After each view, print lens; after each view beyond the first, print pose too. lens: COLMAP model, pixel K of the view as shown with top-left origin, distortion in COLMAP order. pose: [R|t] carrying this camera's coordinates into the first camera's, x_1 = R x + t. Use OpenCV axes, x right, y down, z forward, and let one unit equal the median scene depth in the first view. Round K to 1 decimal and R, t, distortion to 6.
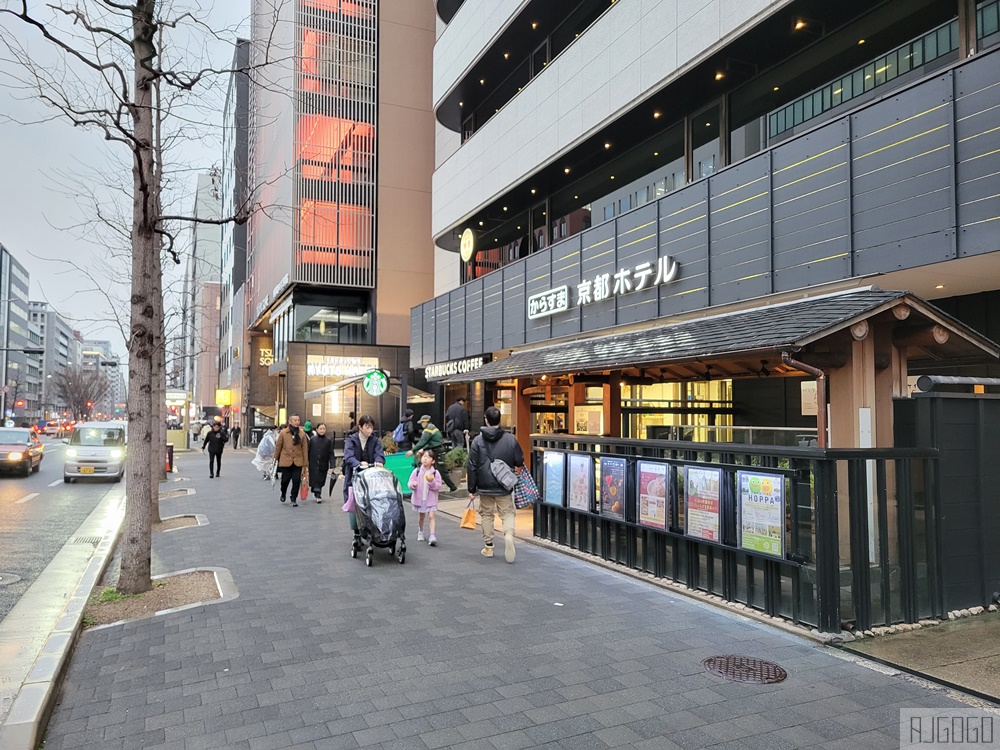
lens RADIAL K [[746.9, 0, 499.5], [0, 746.9, 371.7], [0, 0, 1]] dist [0.033914, -0.000702]
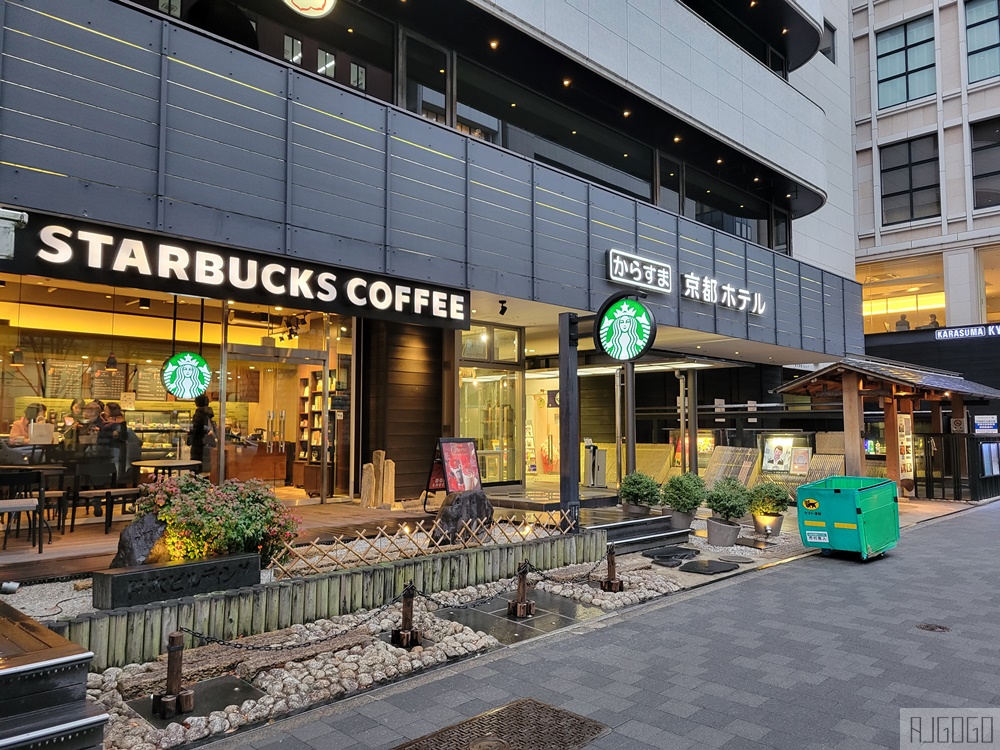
lens RADIAL K [[746.9, 0, 499.9], [0, 746.9, 380.1], [0, 0, 1]] dist [0.033914, -0.000702]
pose [[-0.374308, 0.074521, 0.924305, -0.666084], [-0.040499, 0.994501, -0.096580, 0.111772], [-0.926420, -0.073584, -0.369231, 1.618957]]
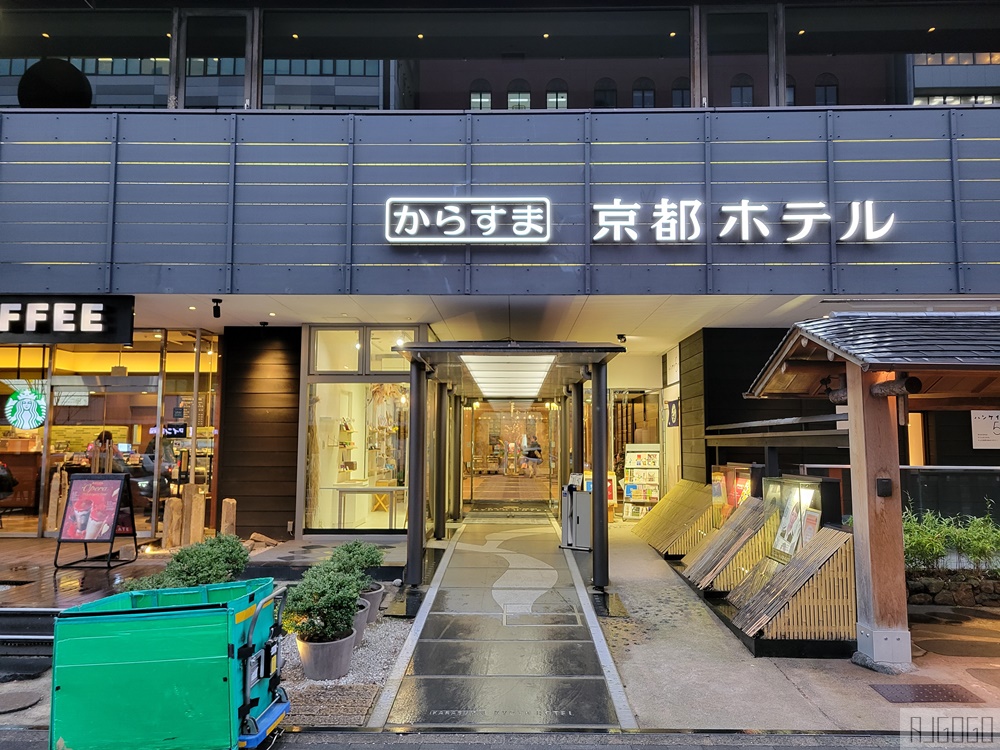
lens RADIAL K [[746.9, 0, 498.6], [0, 746.9, 377.0], [0, 0, 1]] dist [0.033914, -0.000702]
pose [[0.404578, 0.093437, 0.909717, -0.423054], [-0.051461, 0.995517, -0.079363, 0.056984], [-0.913054, -0.014706, 0.407573, 0.895020]]
